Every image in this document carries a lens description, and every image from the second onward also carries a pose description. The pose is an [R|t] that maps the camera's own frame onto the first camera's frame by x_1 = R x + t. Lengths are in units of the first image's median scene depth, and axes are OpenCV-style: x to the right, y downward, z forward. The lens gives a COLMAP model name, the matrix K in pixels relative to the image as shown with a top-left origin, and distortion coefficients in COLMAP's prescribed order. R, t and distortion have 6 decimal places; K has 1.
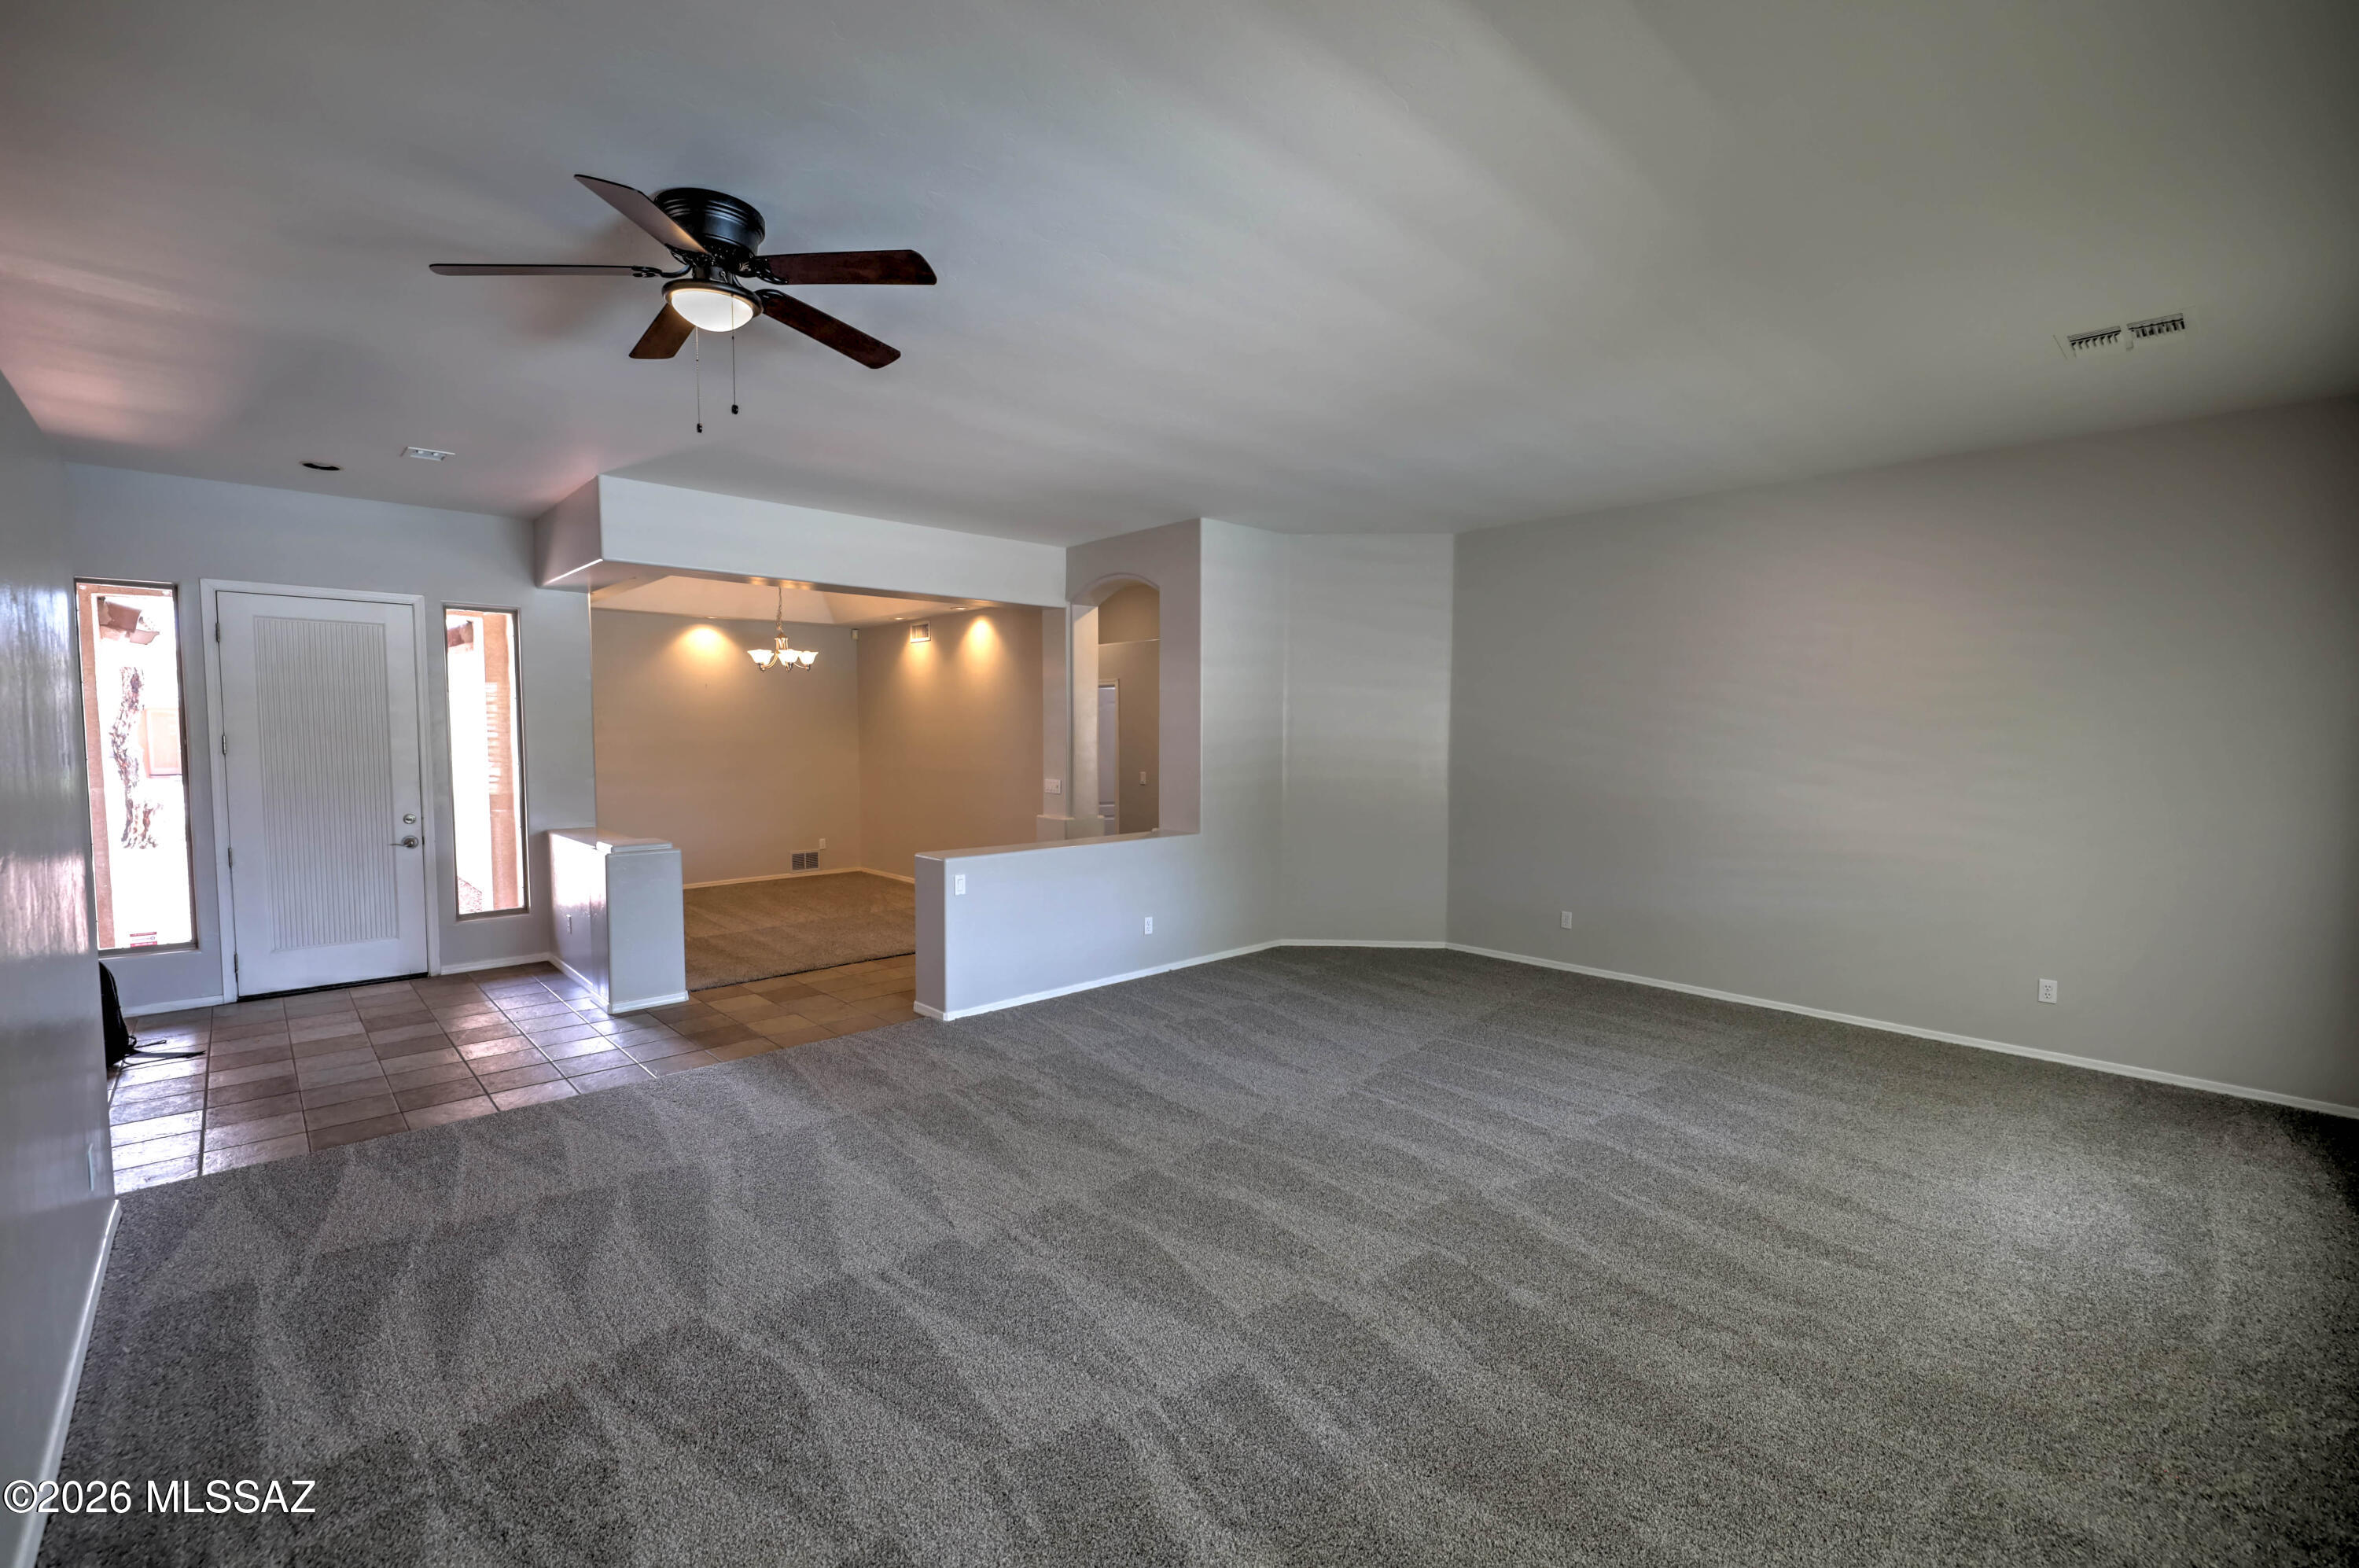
lens RADIAL K [[995.8, 0, 1164.6], [0, 995.8, 781.1], [0, 0, 1]] dist [0.001502, 0.000023]
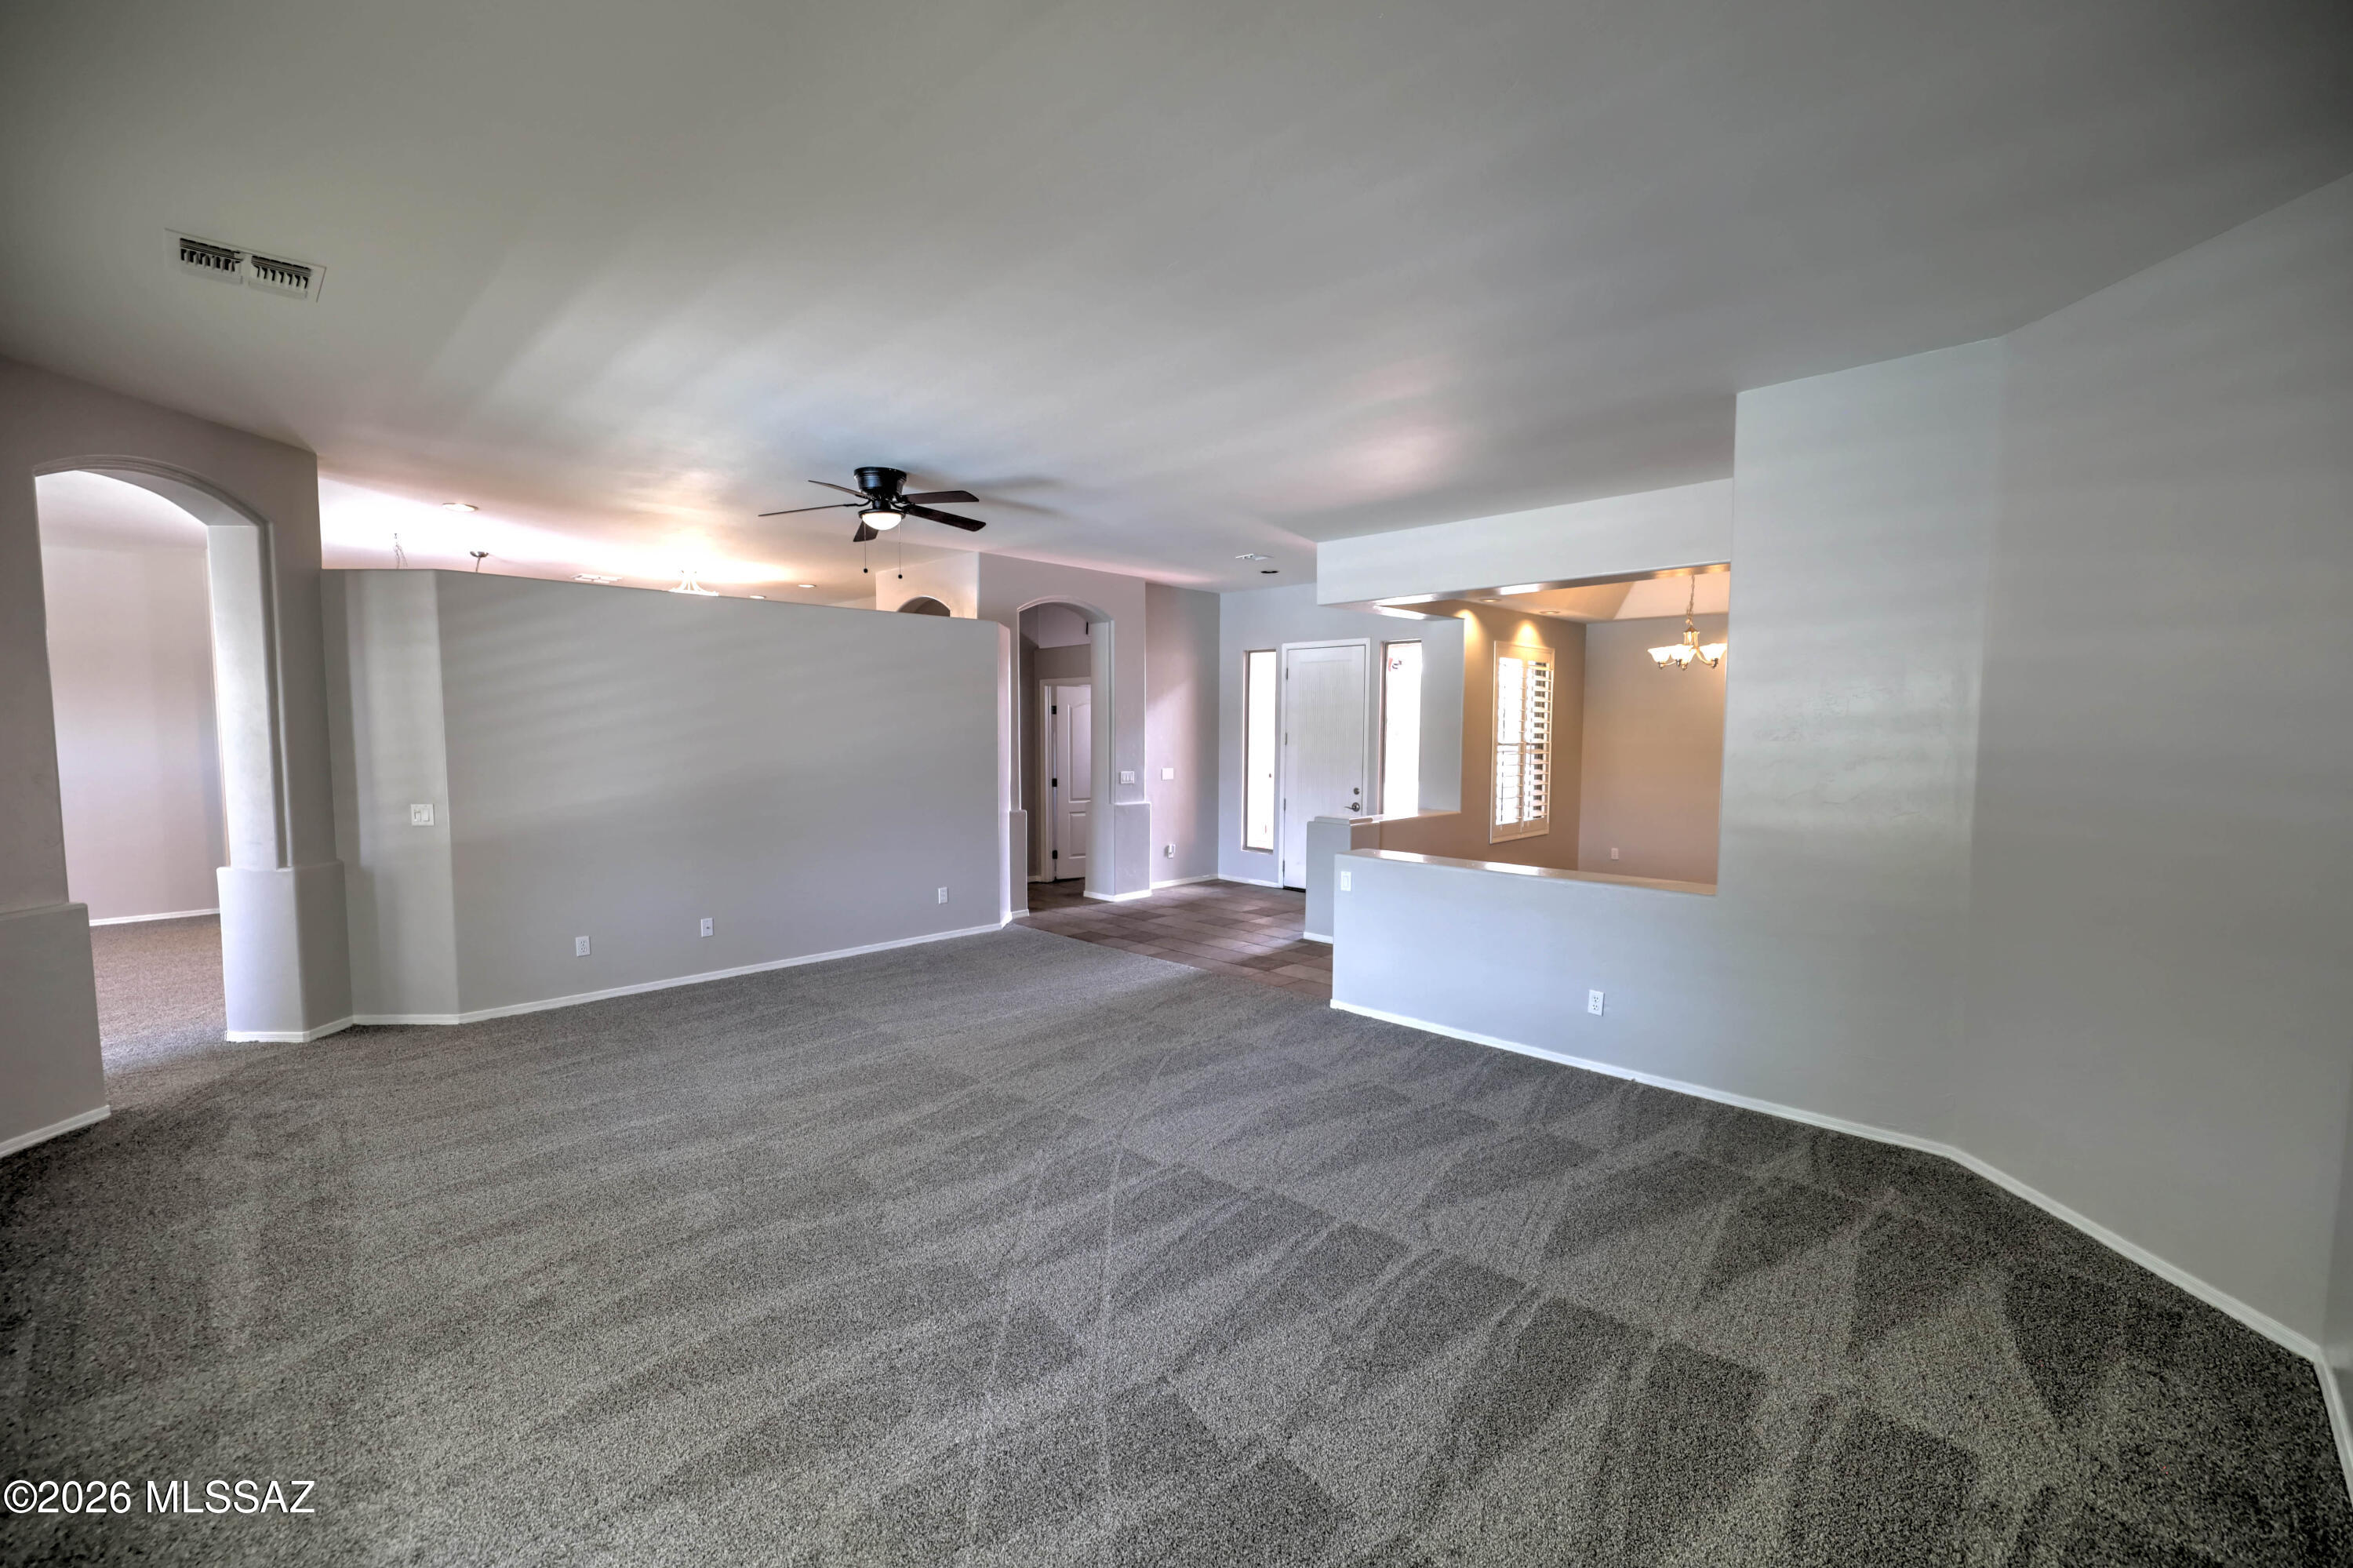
lens RADIAL K [[989.1, 0, 1173.3], [0, 989.1, 802.6], [0, 0, 1]] dist [0.002093, 0.000232]
pose [[0.044883, 0.073809, -0.996262, 0.774307], [-0.055792, 0.995896, 0.071268, -0.038747], [0.997433, 0.052384, 0.048817, 0.743321]]
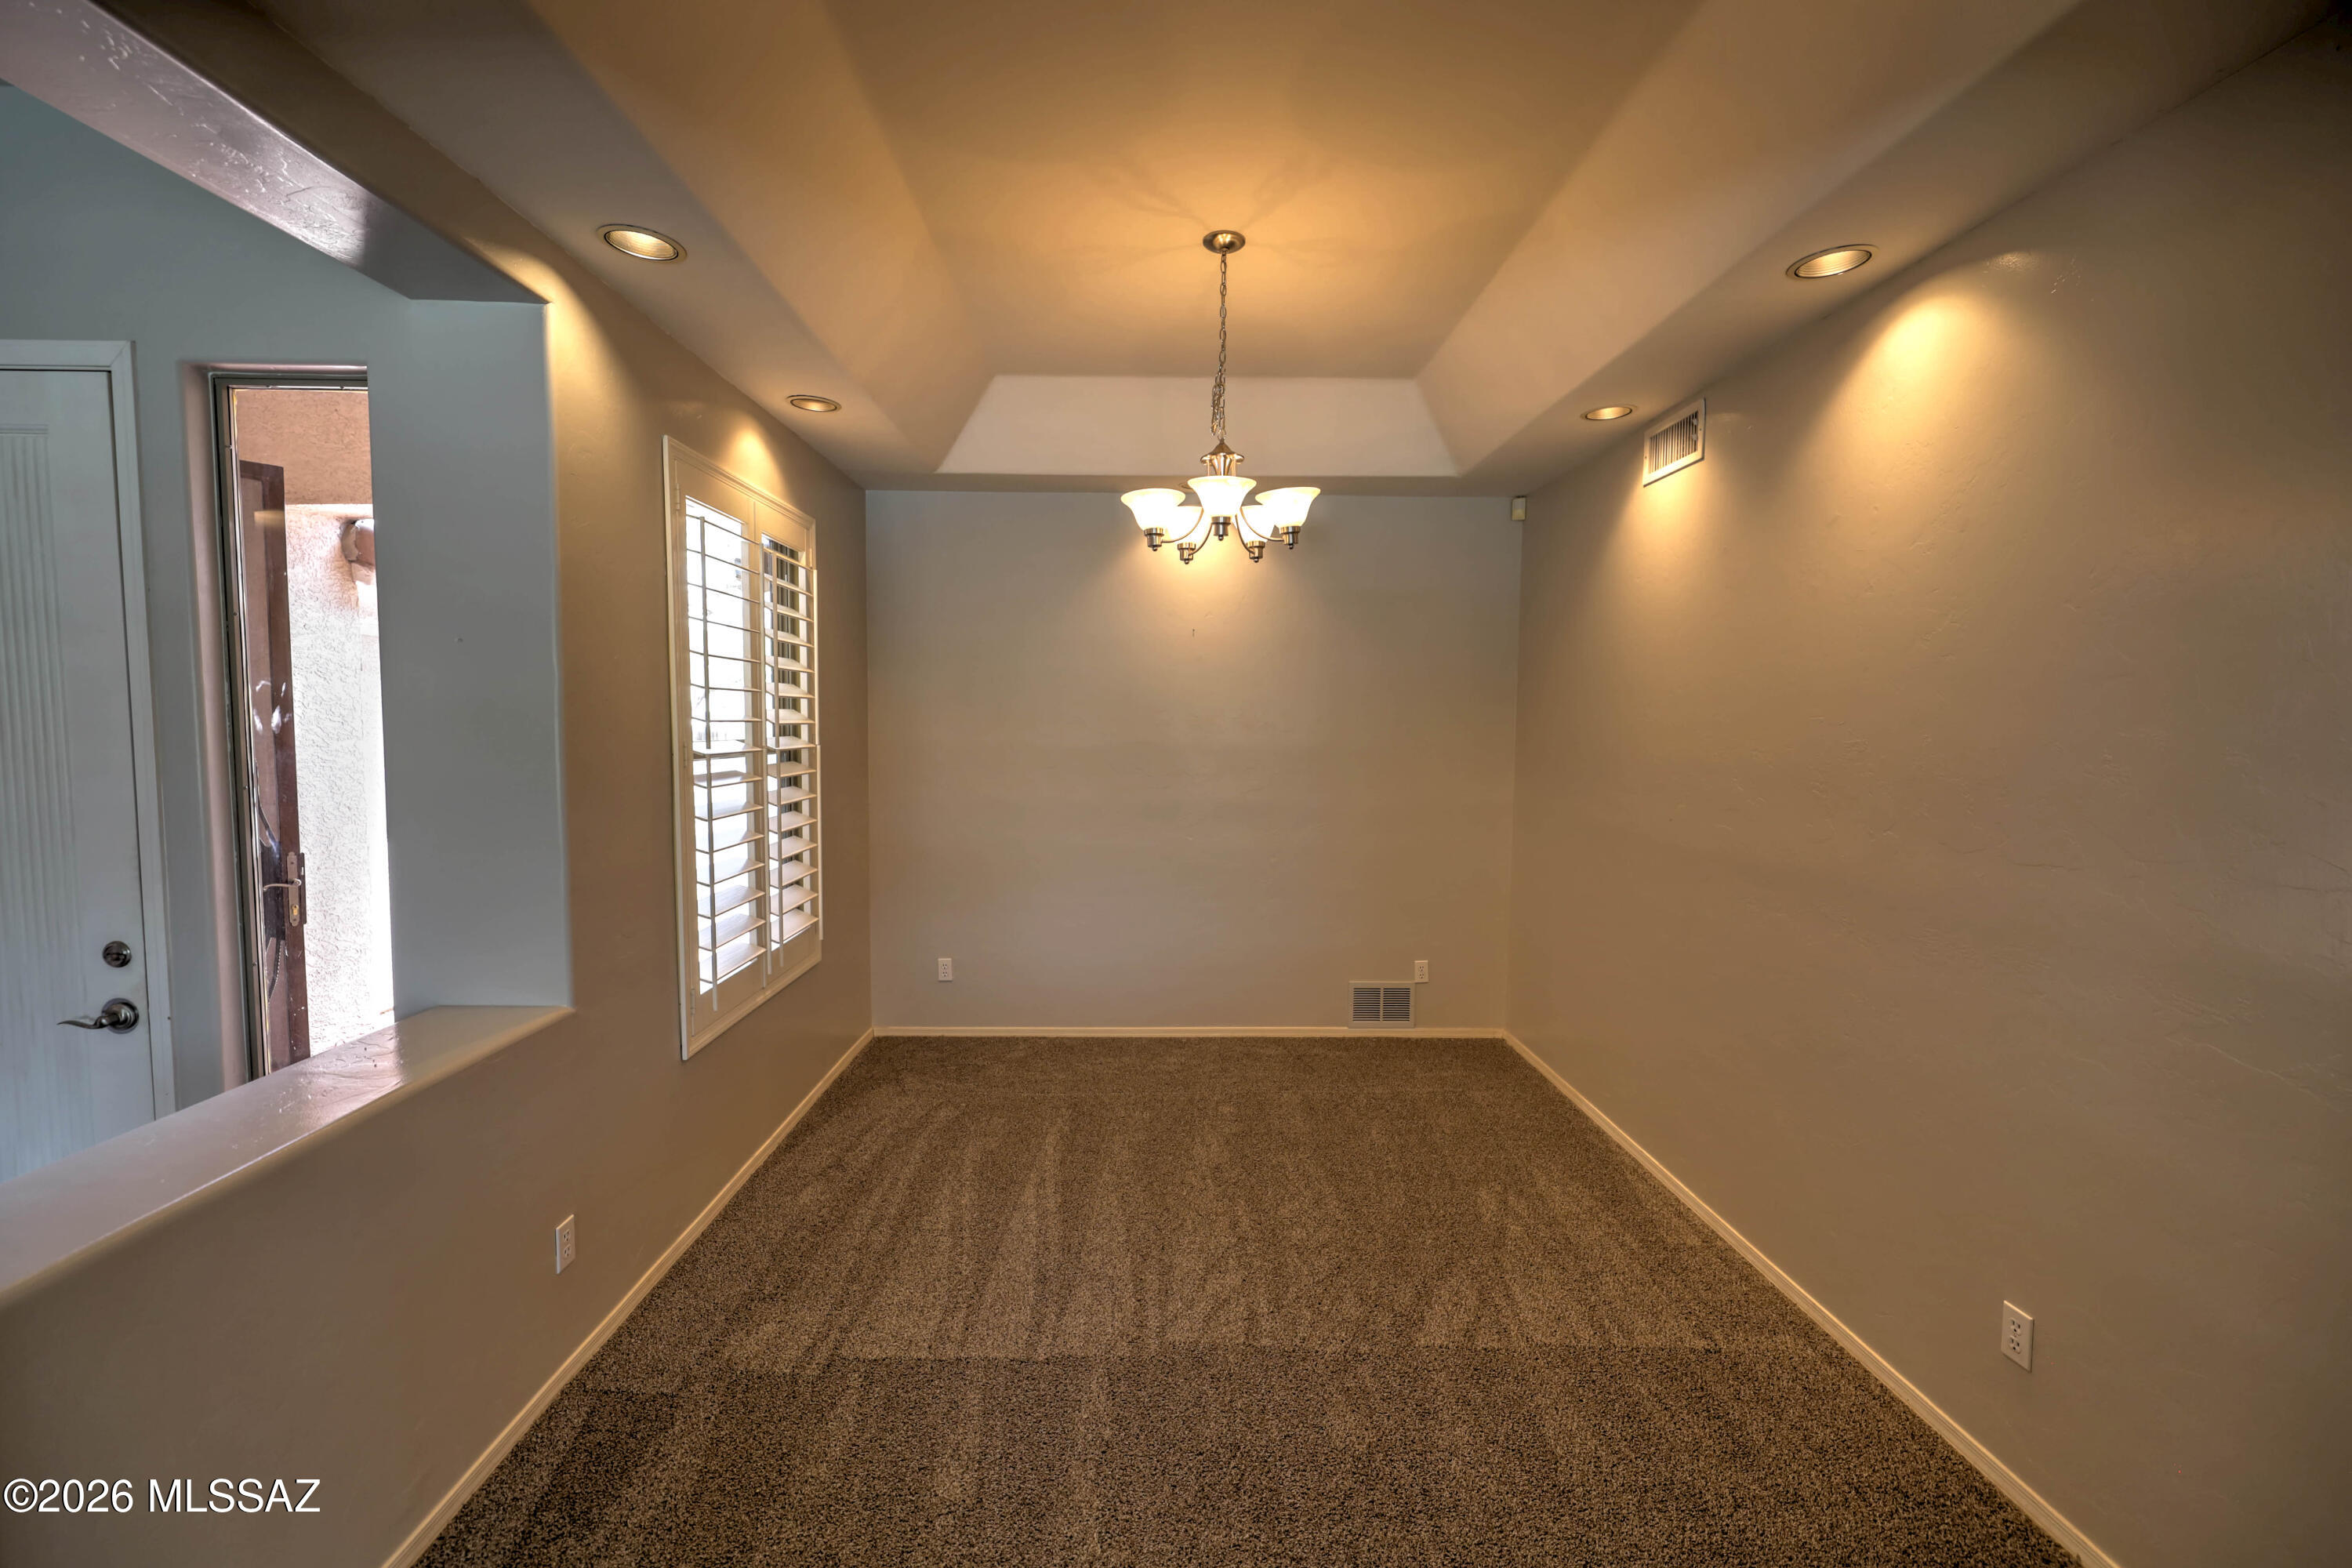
lens RADIAL K [[992.8, 0, 1161.1], [0, 992.8, 781.2], [0, 0, 1]] dist [0.001502, 0.000023]
pose [[0.742348, 0.046523, -0.668398, -0.250087], [-0.040826, 0.998874, 0.024183, -0.058898], [0.668770, 0.009336, 0.743411, 1.109496]]
